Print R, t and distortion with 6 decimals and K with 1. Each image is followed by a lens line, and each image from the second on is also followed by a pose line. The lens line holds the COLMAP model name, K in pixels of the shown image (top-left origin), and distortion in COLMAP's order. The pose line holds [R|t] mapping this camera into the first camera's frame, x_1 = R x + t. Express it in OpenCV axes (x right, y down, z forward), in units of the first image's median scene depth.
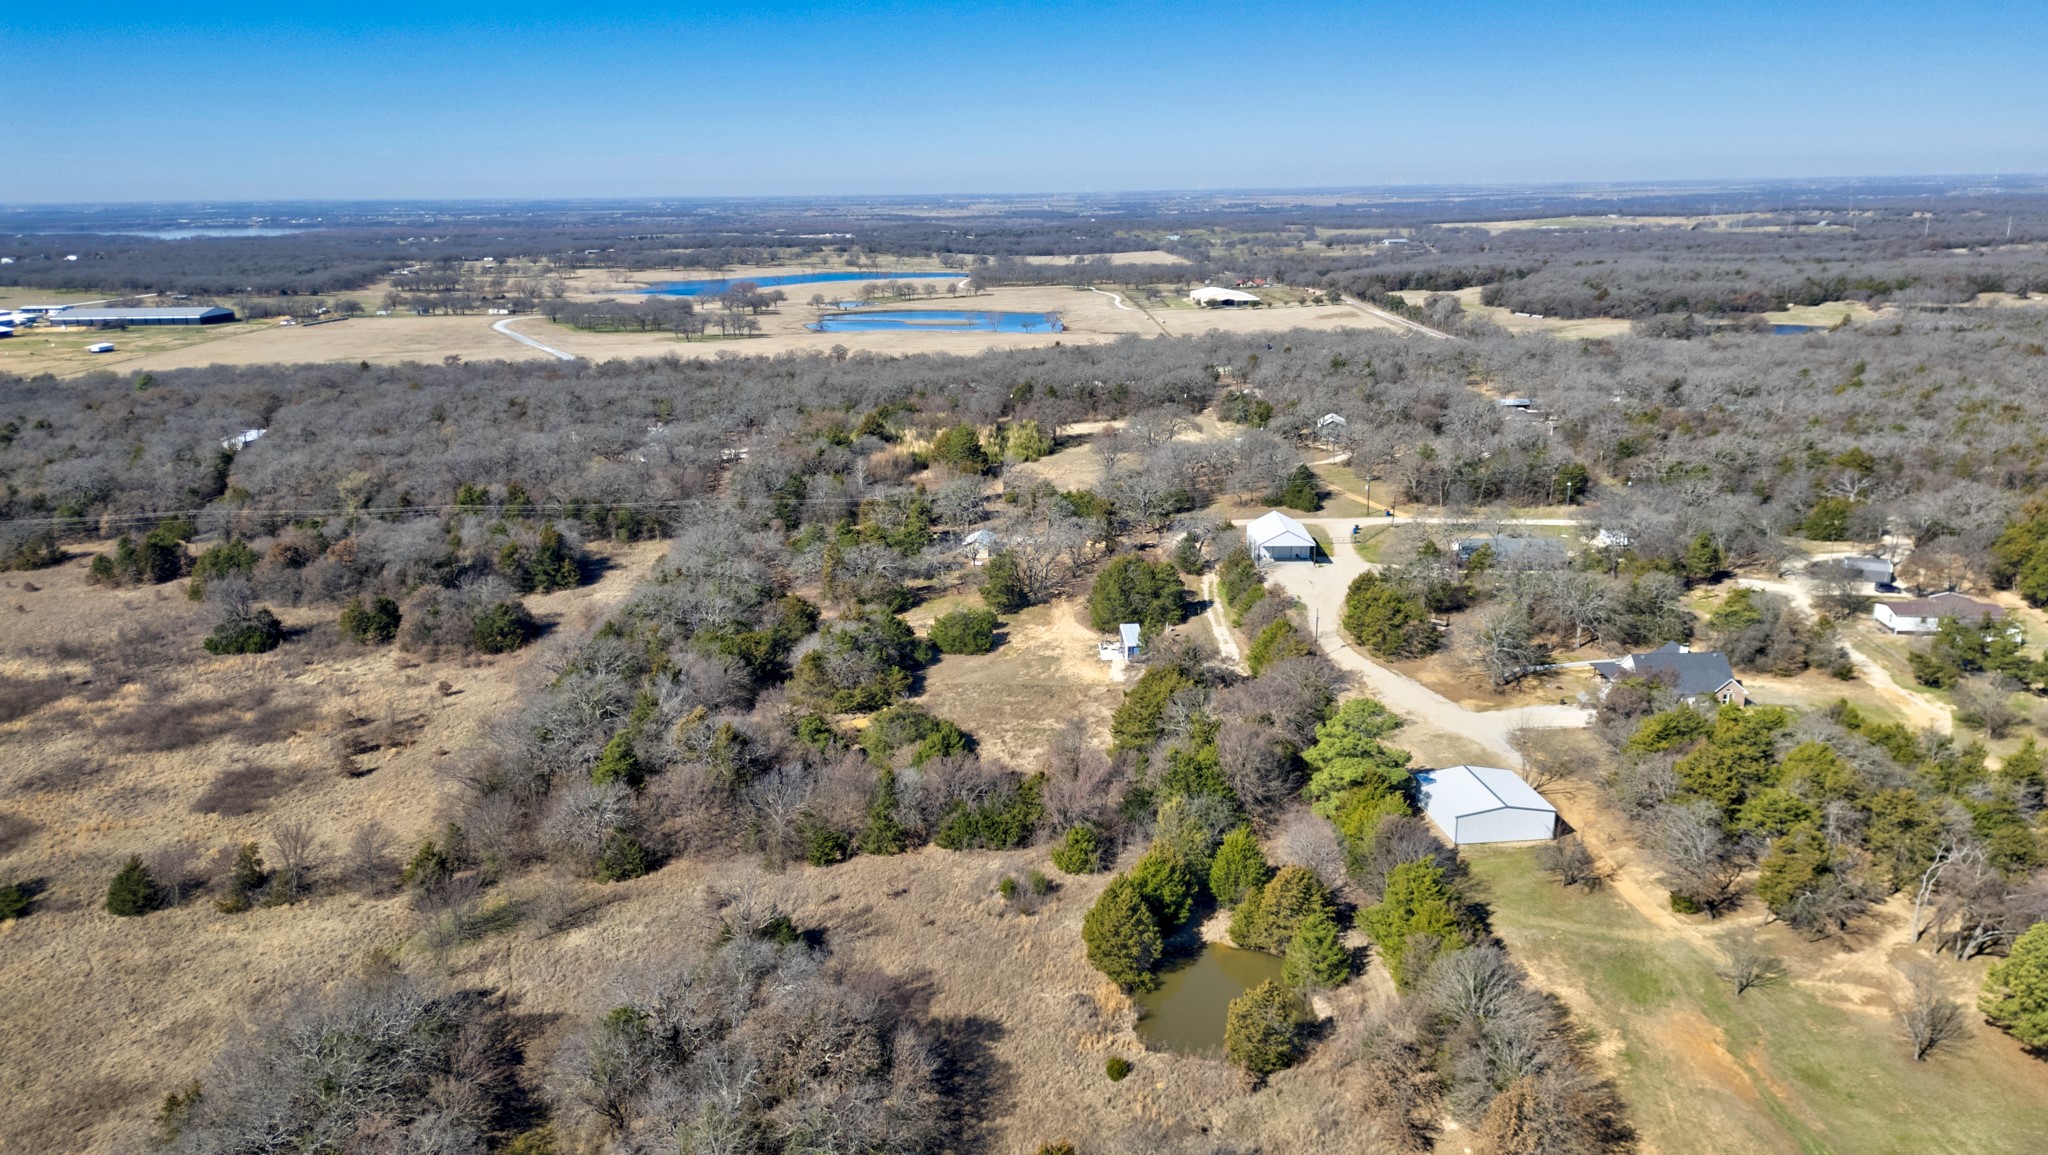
lens RADIAL K [[1458.2, 0, 1024.7], [0, 1458.2, 586.6], [0, 0, 1]] dist [0.061692, -0.048888]
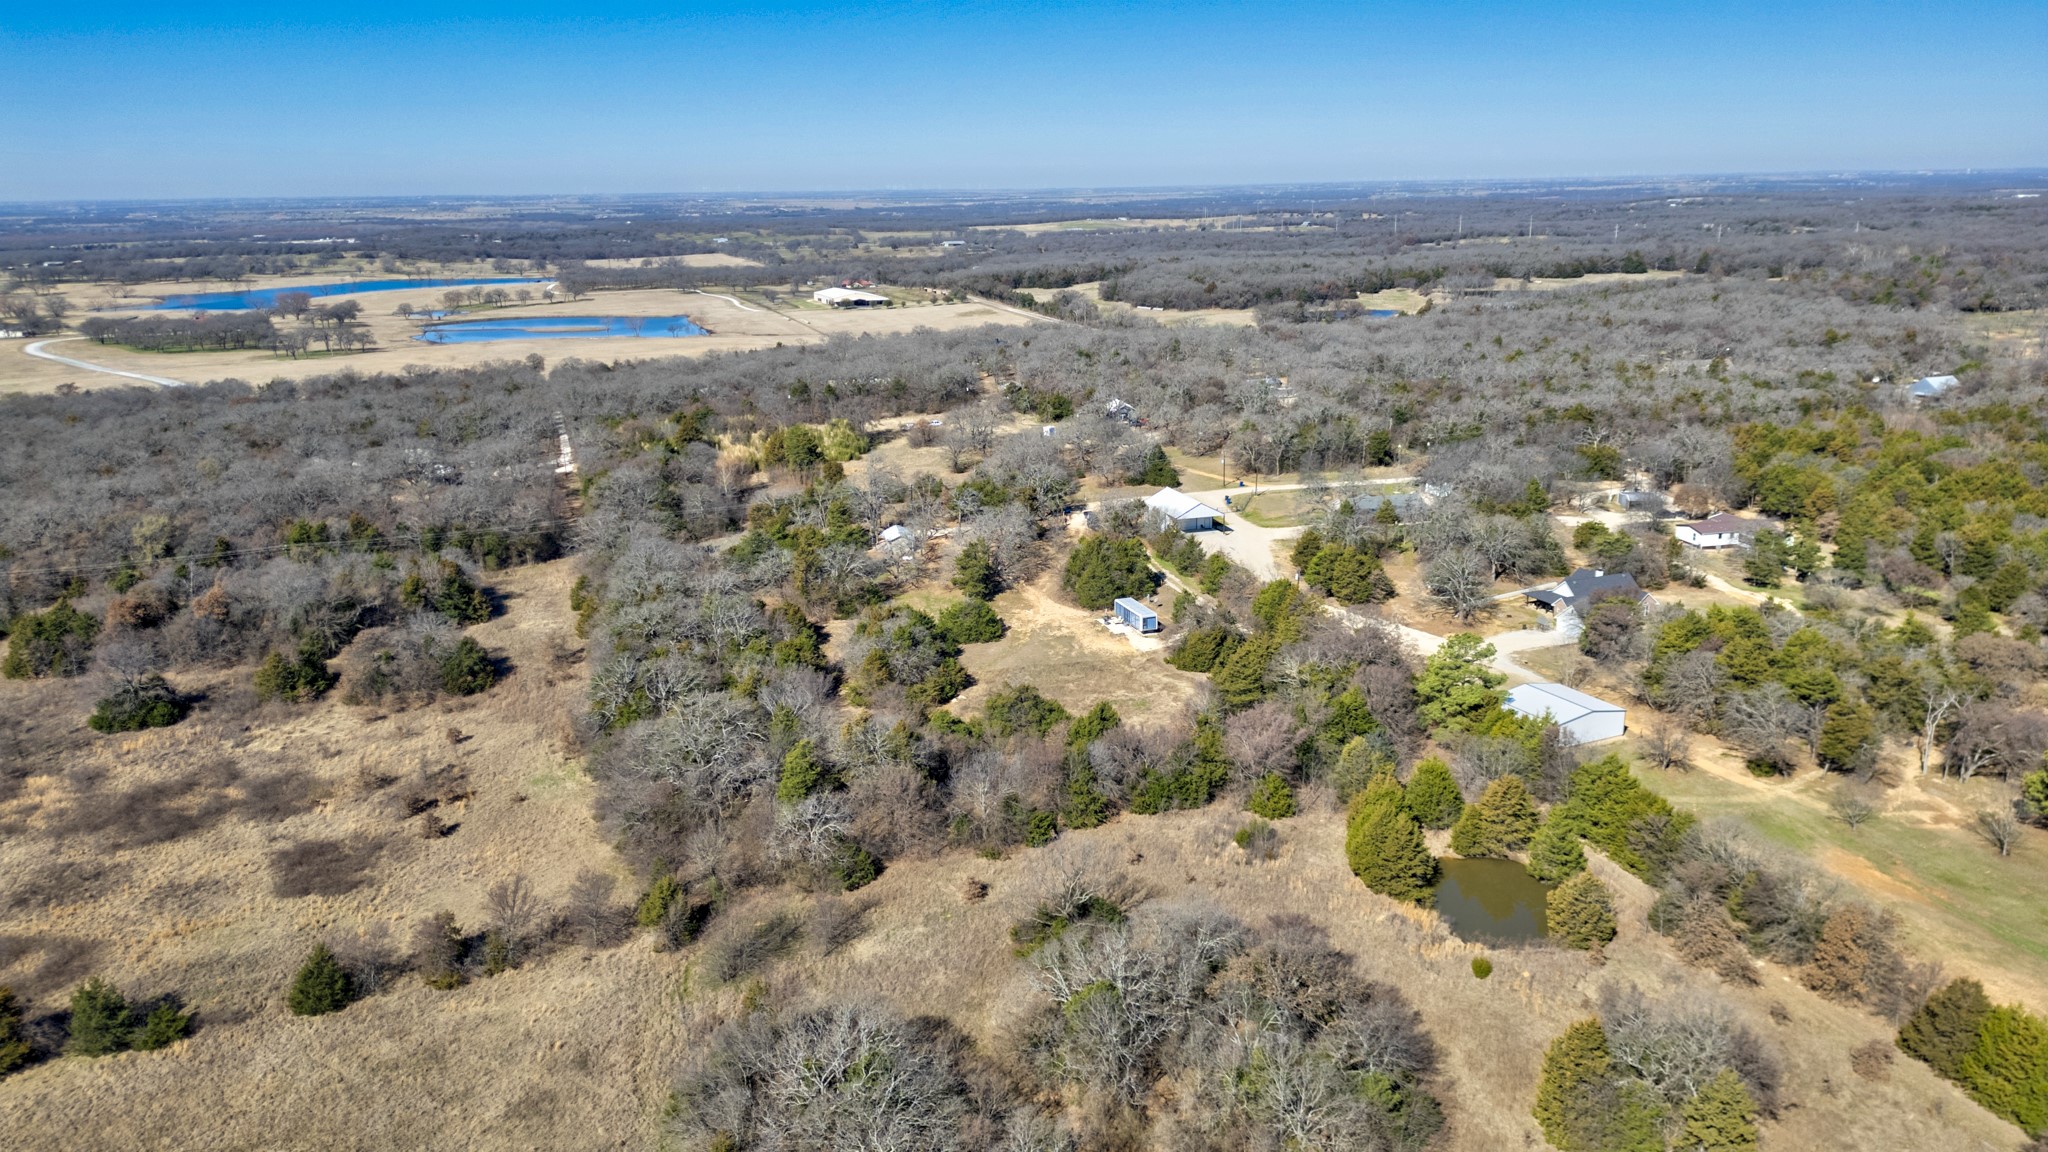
lens RADIAL K [[1457.6, 0, 1026.2], [0, 1457.6, 581.3], [0, 0, 1]] dist [0.060479, -0.033197]
pose [[0.944804, -0.086769, 0.315938, -0.099069], [0.088568, 0.996032, 0.008690, -0.000634], [-0.315438, 0.019772, 0.948740, 0.007353]]
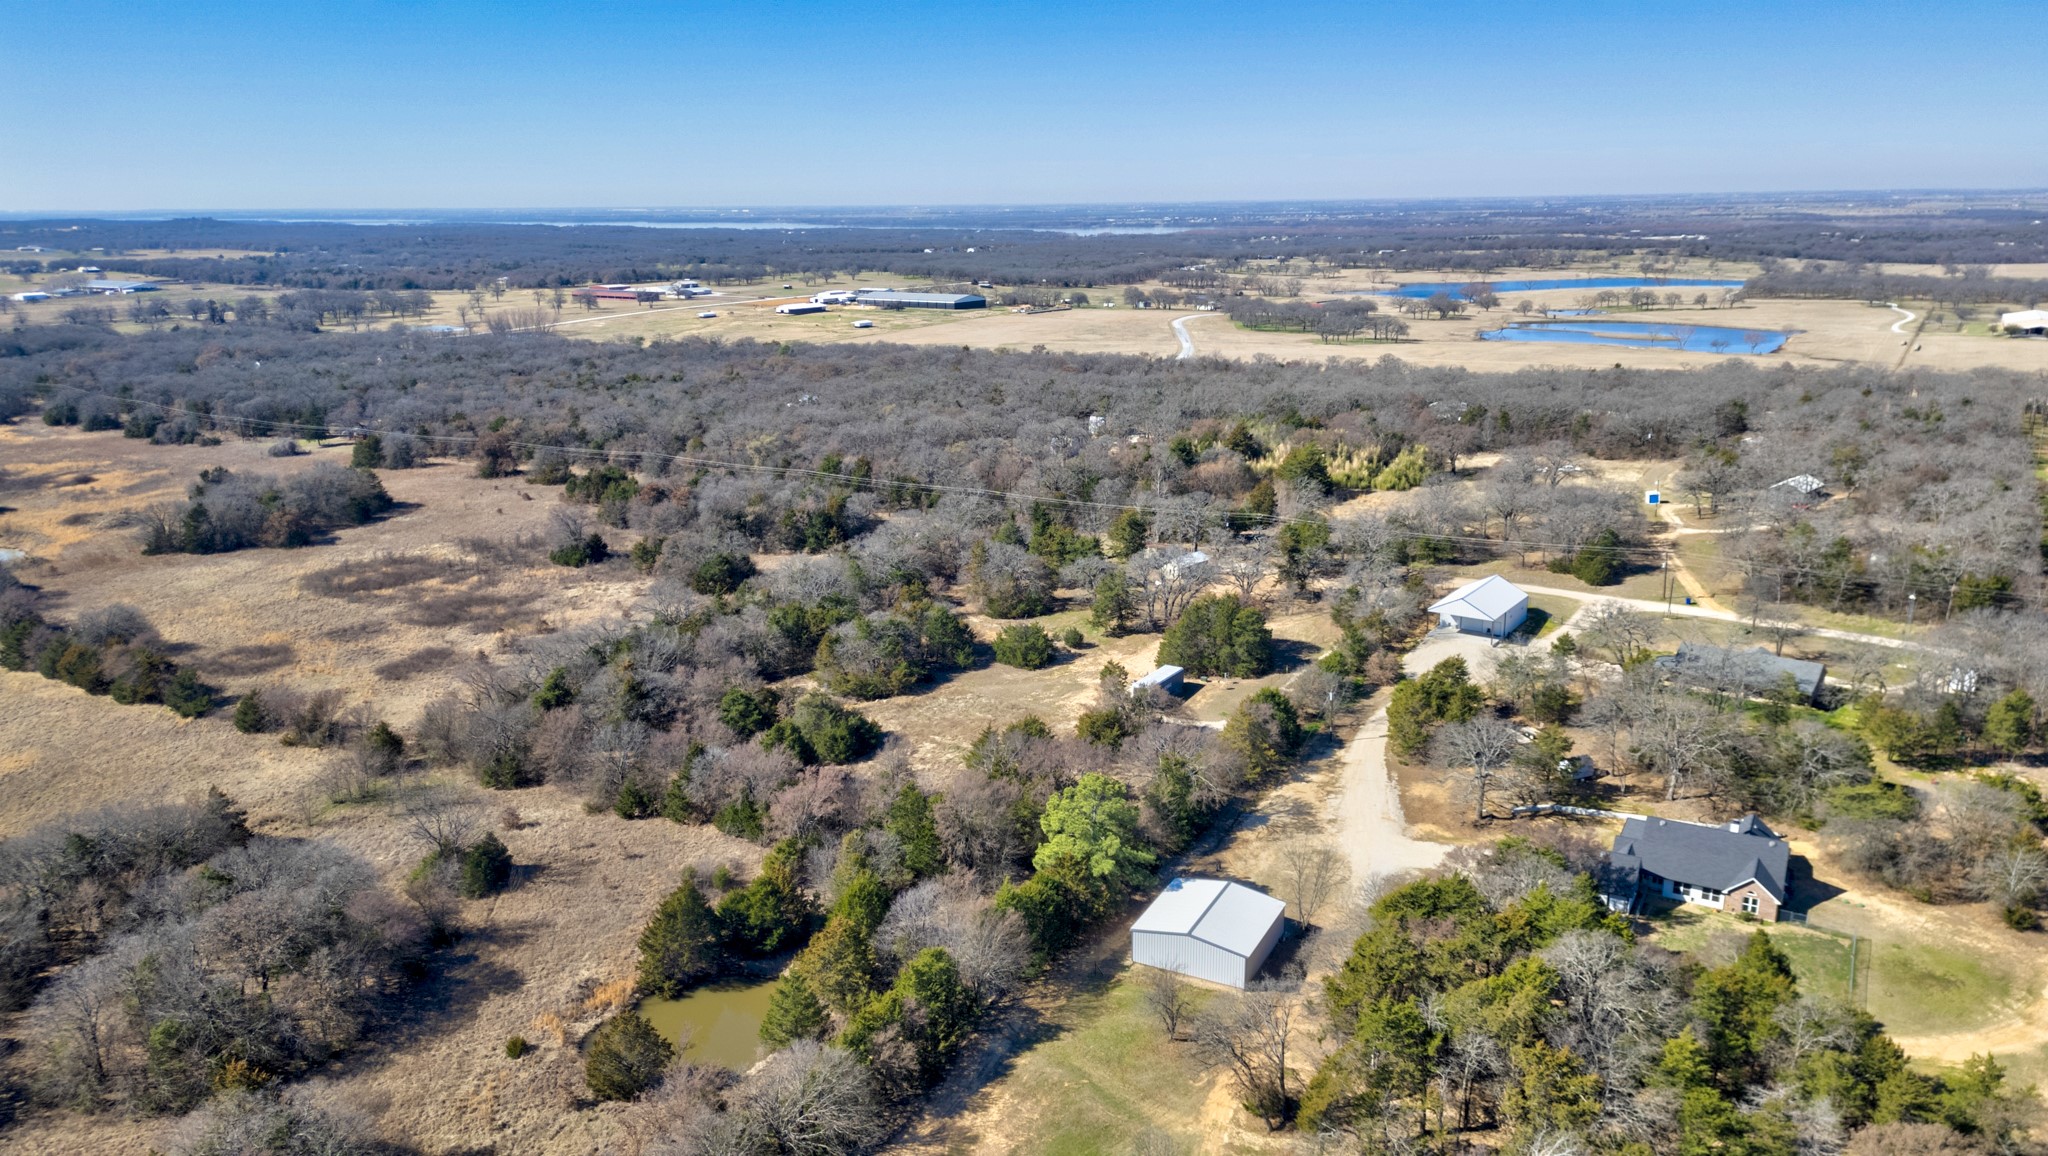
lens RADIAL K [[1458.2, 0, 1023.2], [0, 1458.2, 576.8], [0, 0, 1]] dist [0.061692, -0.048888]
pose [[0.830979, 0.142894, -0.537638, 0.151505], [-0.145951, 0.988593, 0.037166, -0.015963], [0.536816, 0.047584, 0.842356, 0.052018]]
